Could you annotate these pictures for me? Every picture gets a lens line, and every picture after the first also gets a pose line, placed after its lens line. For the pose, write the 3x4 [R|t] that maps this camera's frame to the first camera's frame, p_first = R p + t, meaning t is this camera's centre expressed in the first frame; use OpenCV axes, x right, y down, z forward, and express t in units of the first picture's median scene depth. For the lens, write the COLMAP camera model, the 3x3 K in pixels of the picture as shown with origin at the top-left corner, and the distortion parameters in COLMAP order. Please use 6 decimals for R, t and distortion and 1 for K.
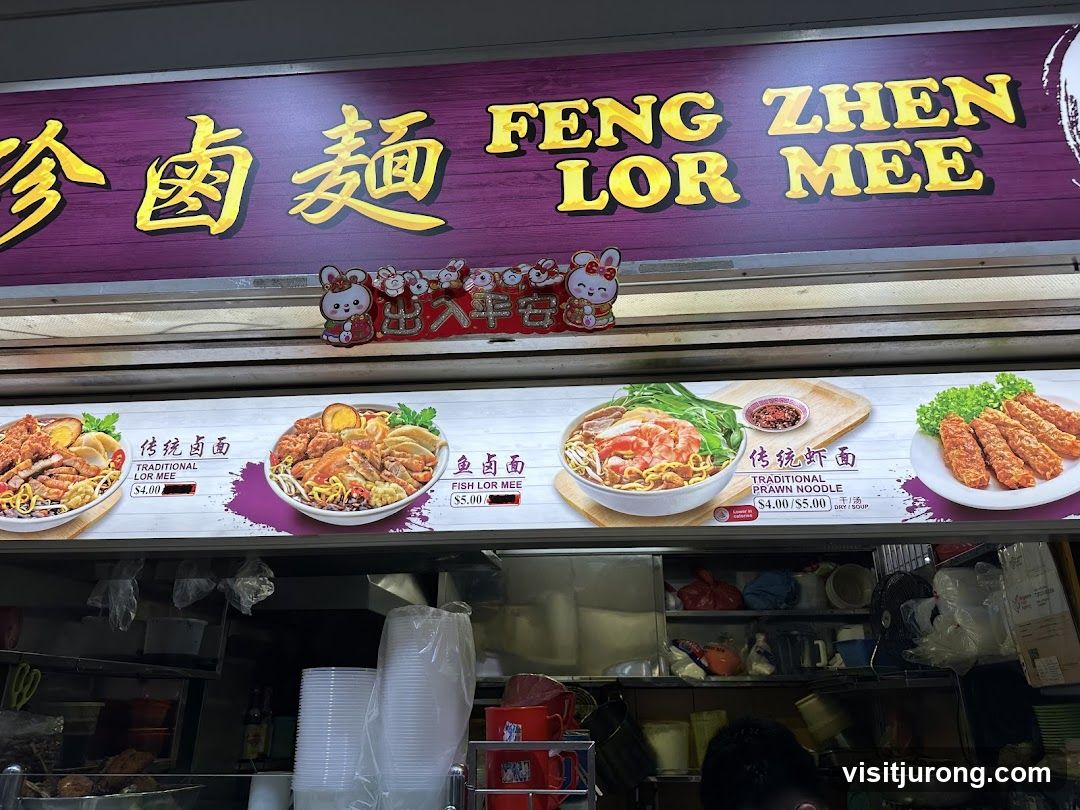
lens RADIAL K [[745.6, 0, 540.0], [0, 745.6, 405.0], [0, 0, 1]] dist [0.076764, -0.107012]
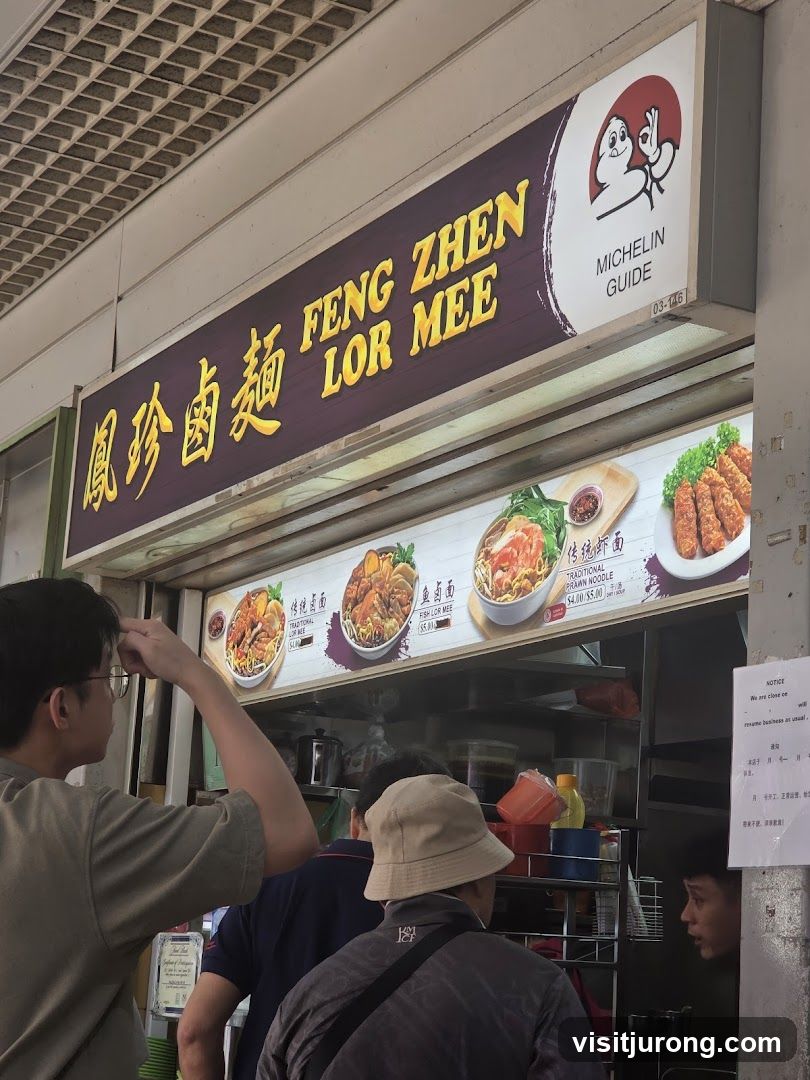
lens RADIAL K [[2223.4, 0, 405.0], [0, 2223.4, 540.0], [0, 0, 1]] dist [-0.264989, 0.265712]
pose [[0.538503, -0.140768, -0.830782, 2.614317], [0.247787, 0.968808, -0.003543, 0.008176], [0.805367, -0.203949, 0.556586, -0.808875]]
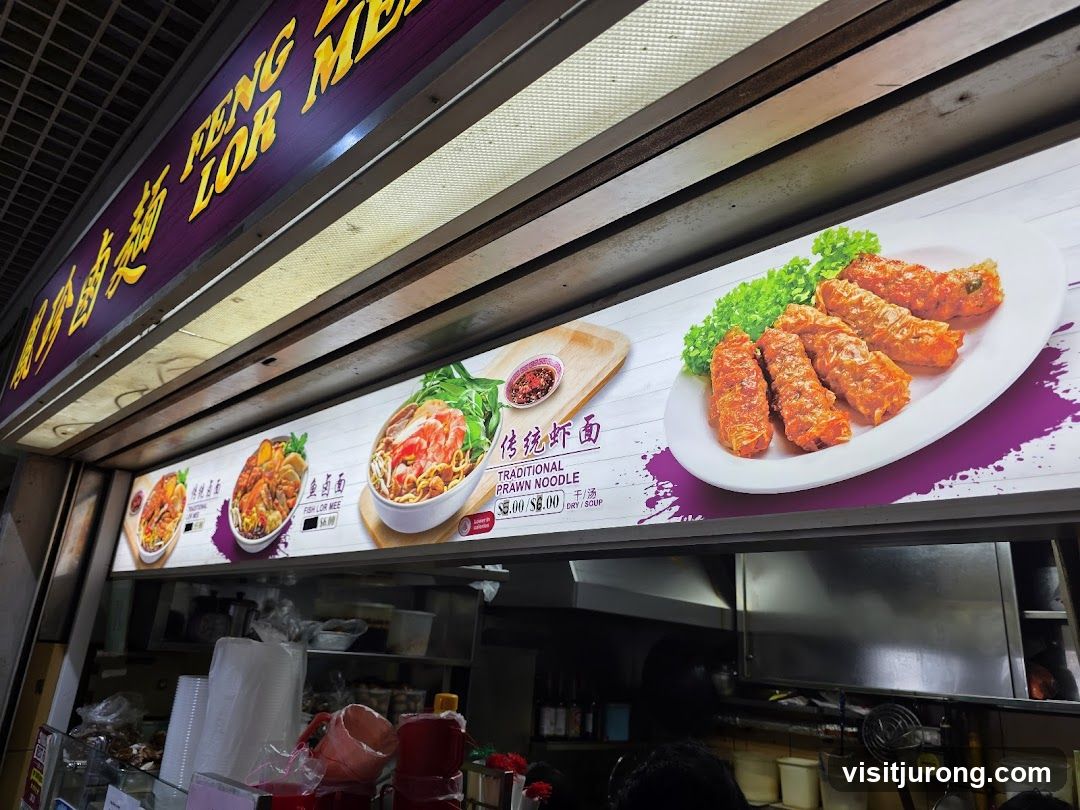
lens RADIAL K [[745.6, 0, 540.0], [0, 745.6, 405.0], [0, 0, 1]] dist [0.076764, -0.107012]
pose [[0.740089, -0.155413, -0.654305, 0.802646], [0.165907, 0.985053, -0.046316, 0.069894], [0.651724, -0.074276, 0.754811, 0.467265]]
